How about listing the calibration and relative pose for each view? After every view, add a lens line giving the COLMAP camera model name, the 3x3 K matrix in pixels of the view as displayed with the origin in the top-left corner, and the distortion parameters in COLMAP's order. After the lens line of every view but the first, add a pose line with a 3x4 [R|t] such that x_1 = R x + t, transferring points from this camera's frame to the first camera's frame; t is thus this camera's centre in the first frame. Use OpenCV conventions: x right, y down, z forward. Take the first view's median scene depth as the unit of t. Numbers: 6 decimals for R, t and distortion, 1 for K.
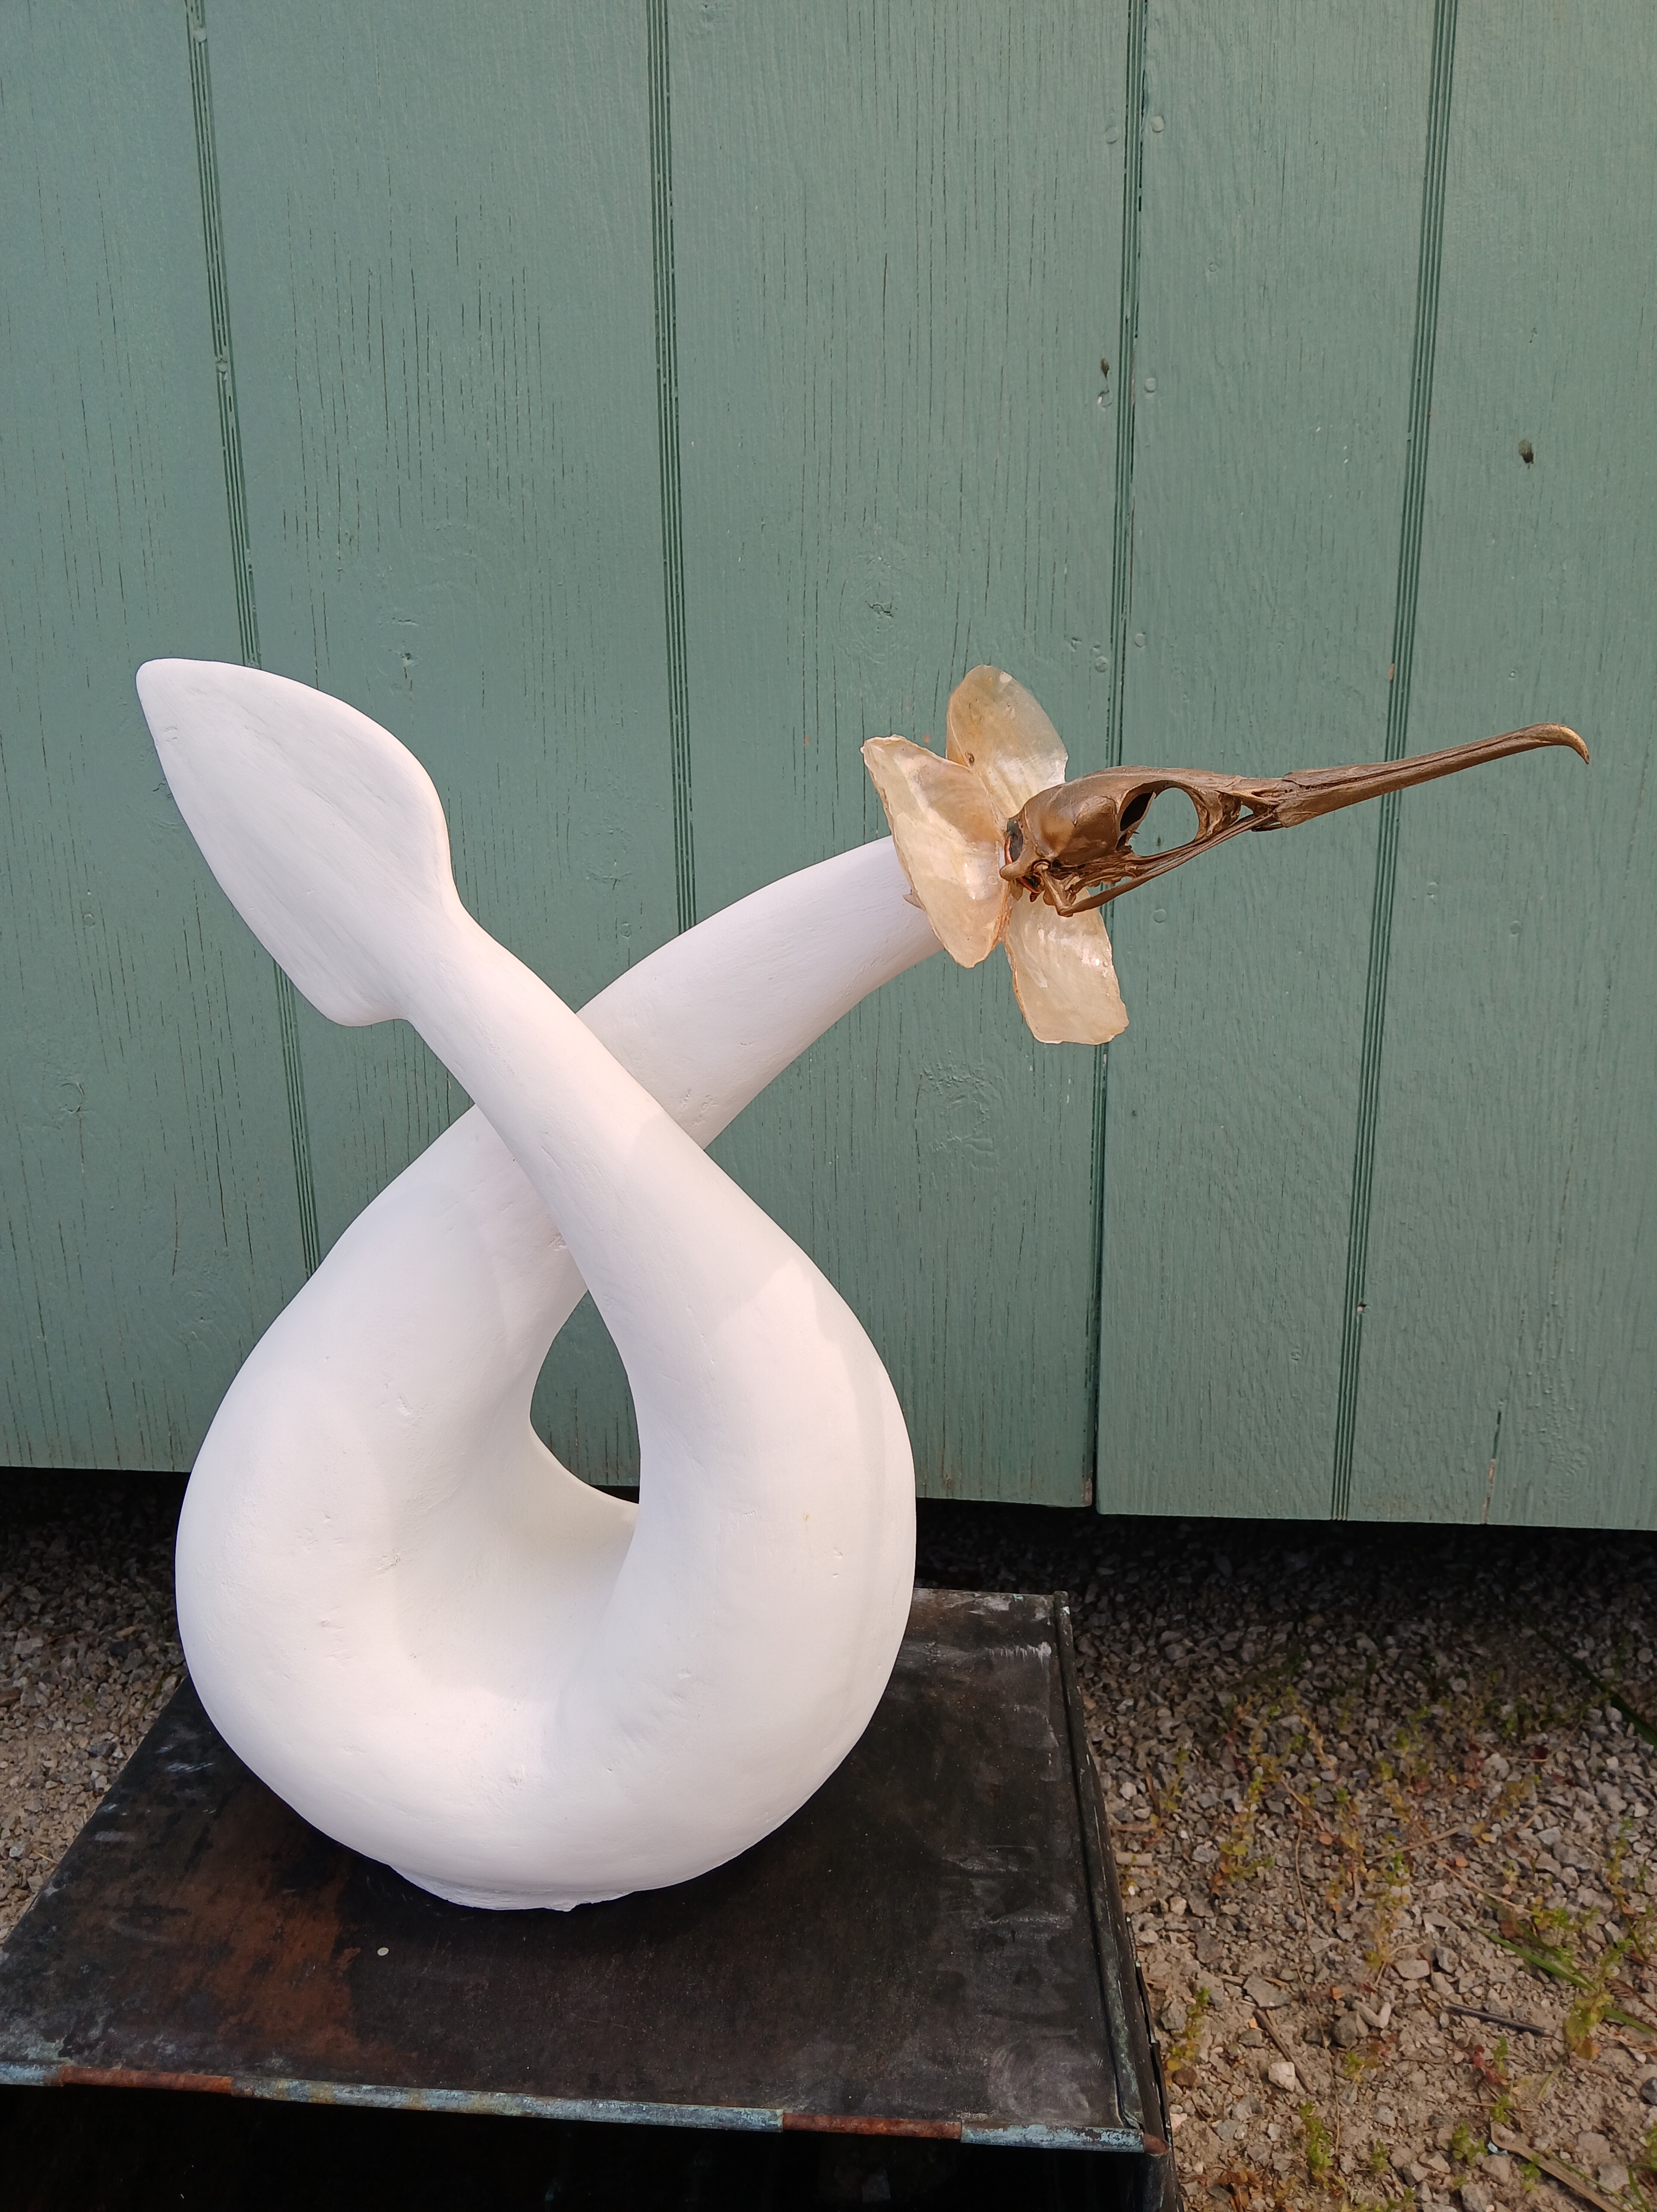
lens RADIAL K [[2000.8, 0, 826.0], [0, 2000.8, 1050.3], [0, 0, 1]] dist [0.089228, -0.311956]
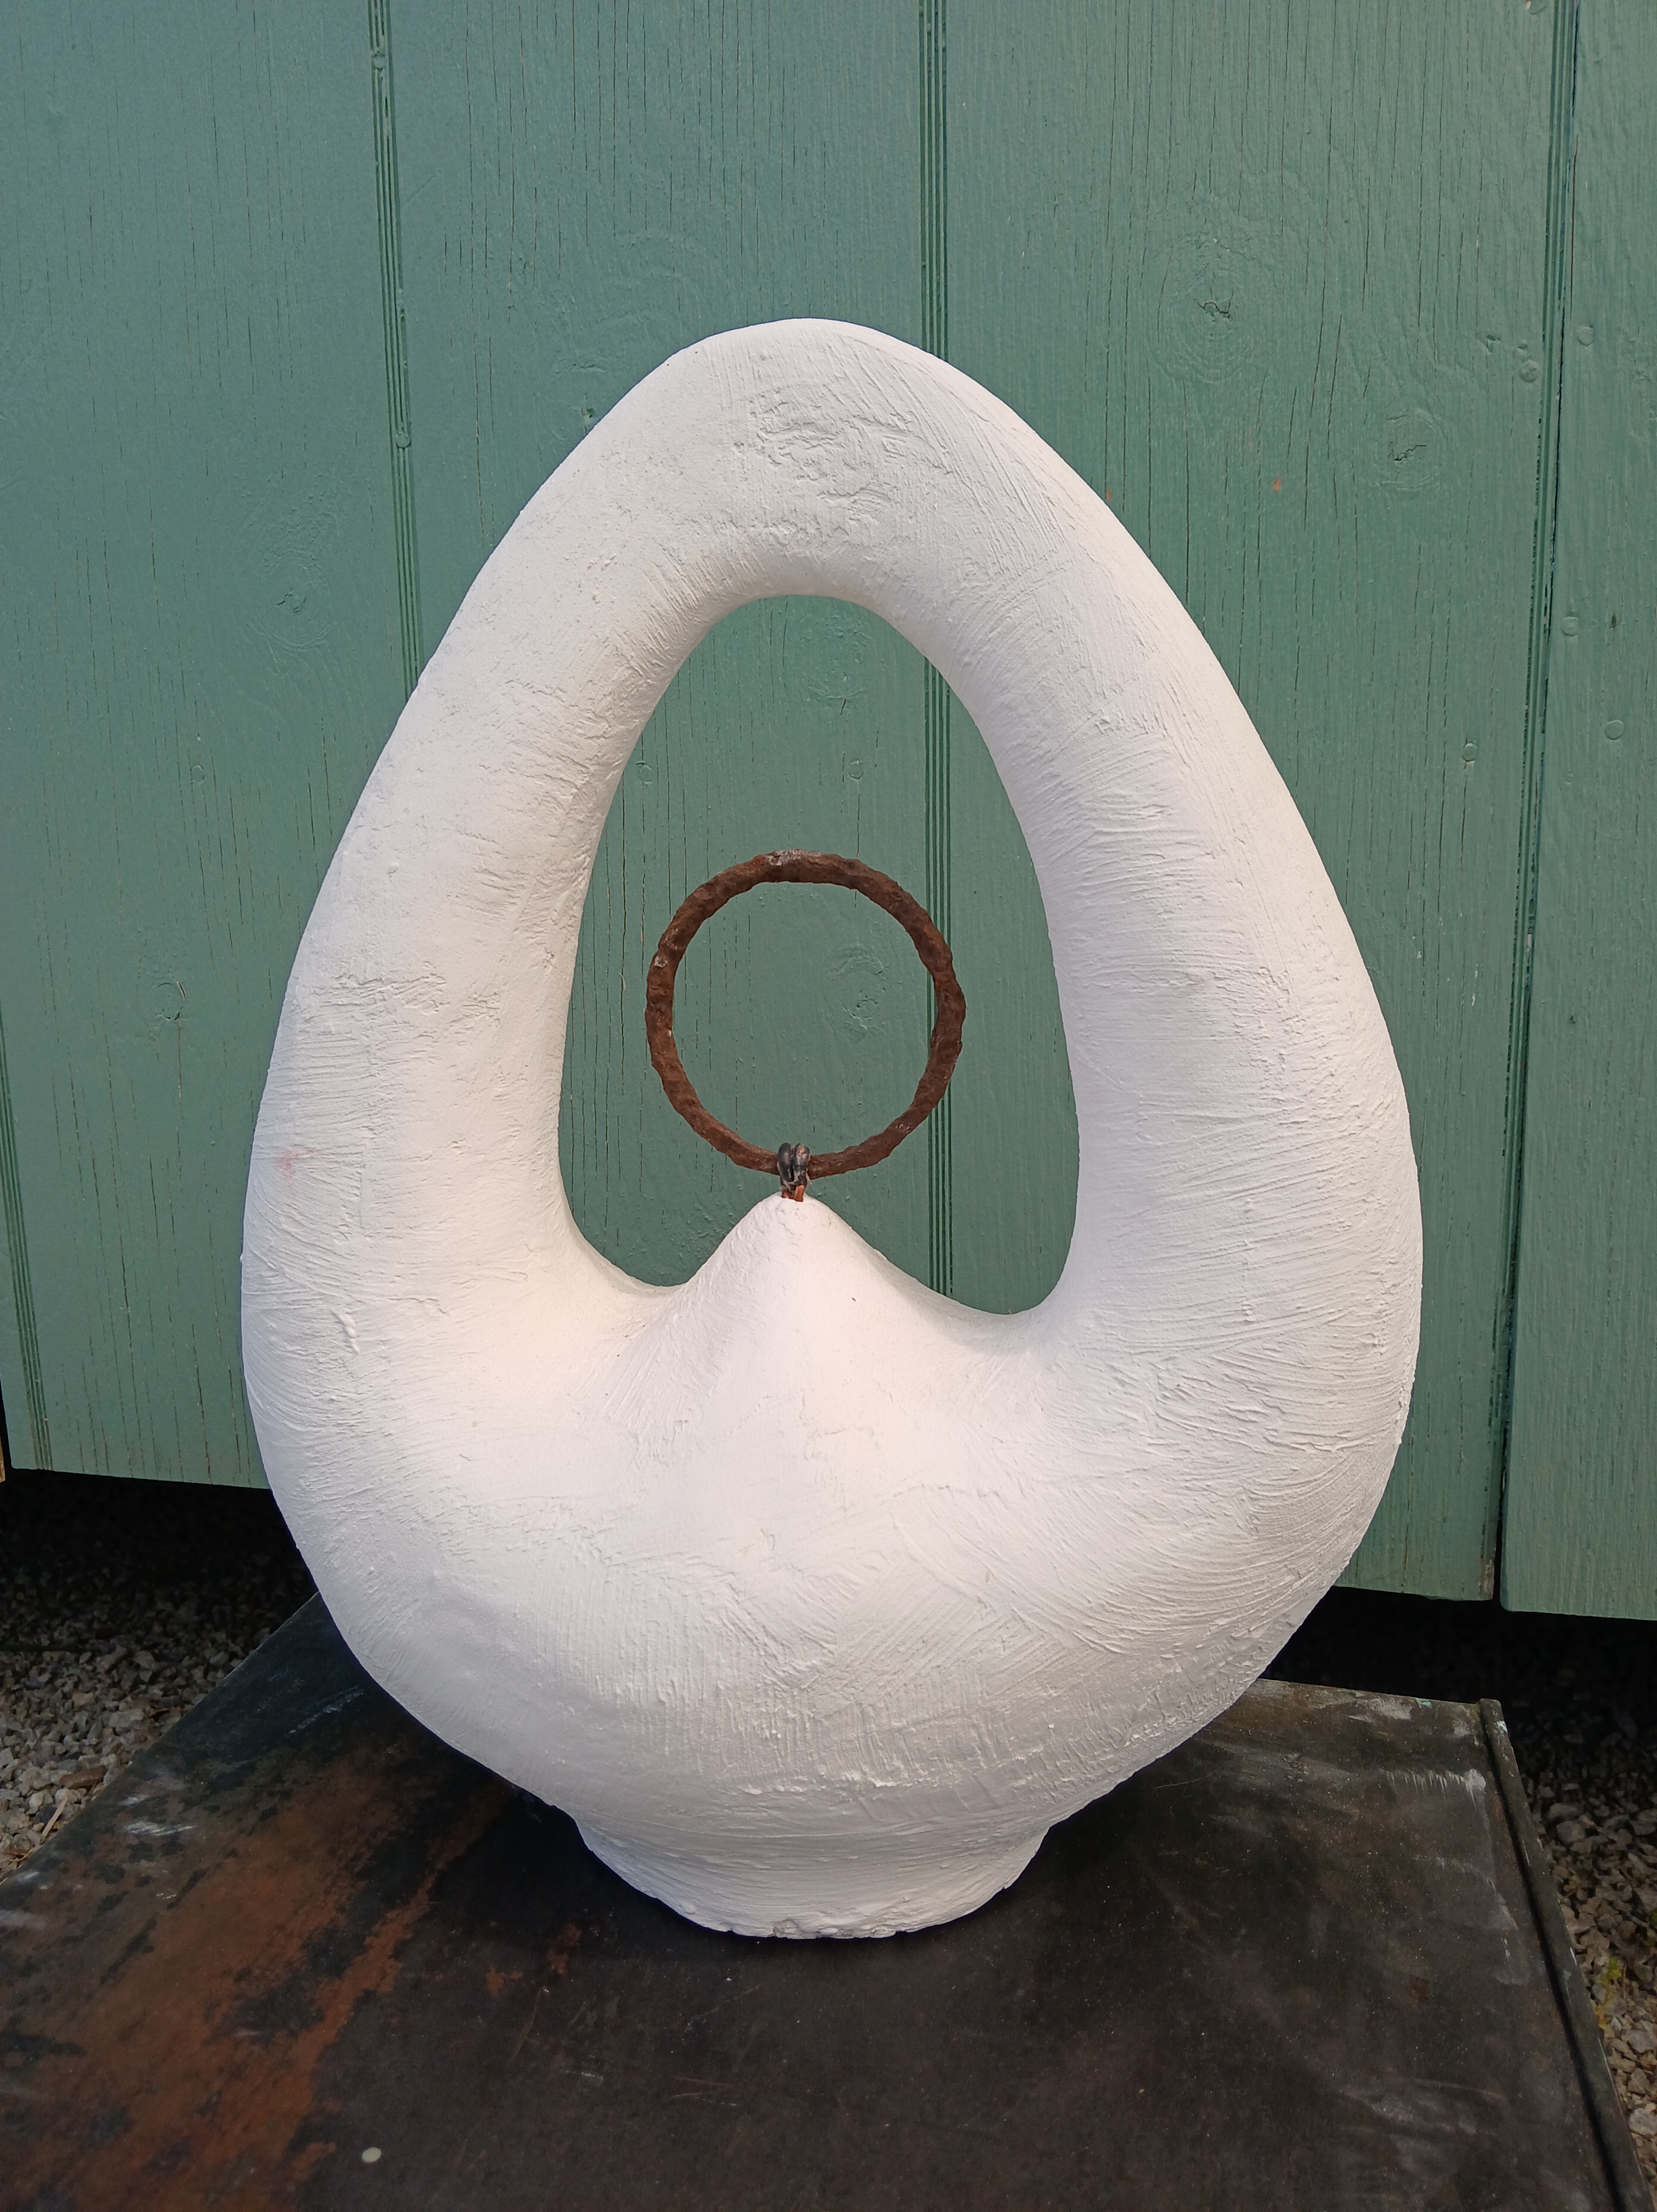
lens RADIAL K [[1835.3, 0, 781.5], [0, 1835.3, 1094.6], [0, 0, 1]] dist [-0.008242, -0.055647]
pose [[0.987962, 0.020336, -0.153356, -0.019598], [-0.035833, 0.994445, -0.098975, 0.126277], [0.150492, 0.103279, 0.983202, 0.323594]]
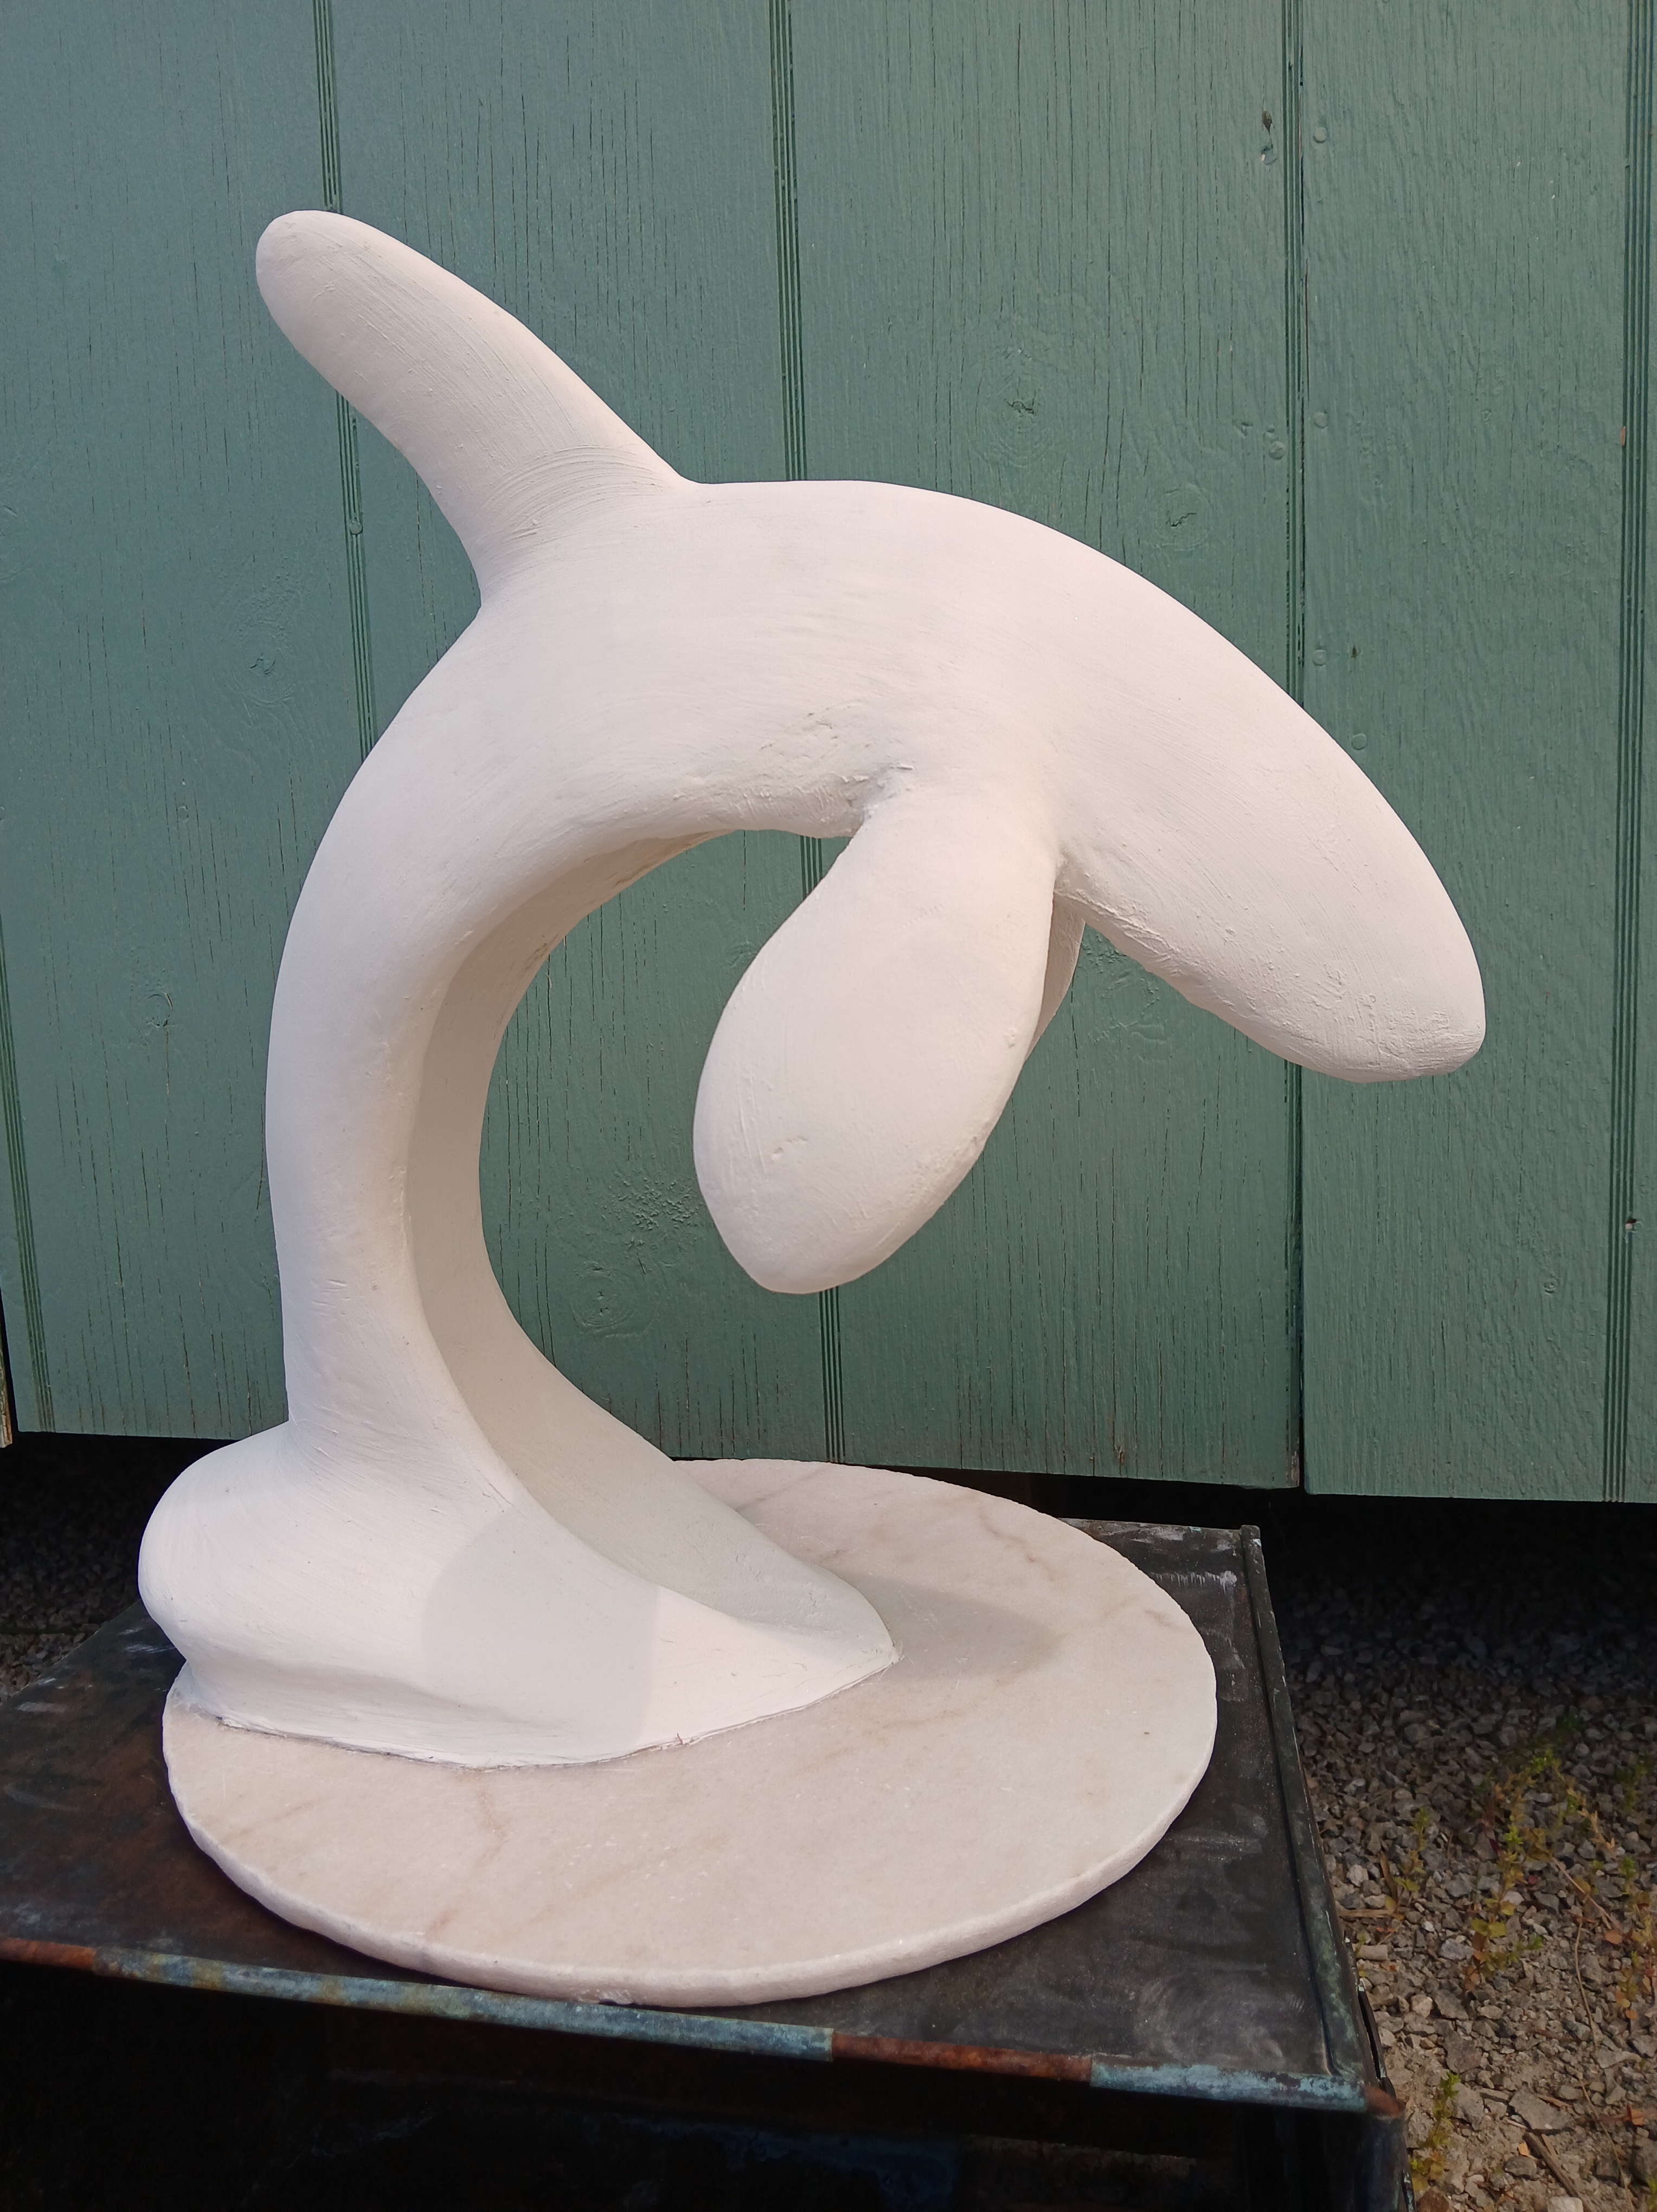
lens RADIAL K [[1924.2, 0, 790.5], [0, 1924.2, 1104.1], [0, 0, 1]] dist [-0.011048, -0.049979]
pose [[0.988723, -0.008227, -0.149527, 0.046601], [-0.014744, 0.988291, -0.151869, 0.199536], [0.149025, 0.152361, 0.977025, 0.185403]]
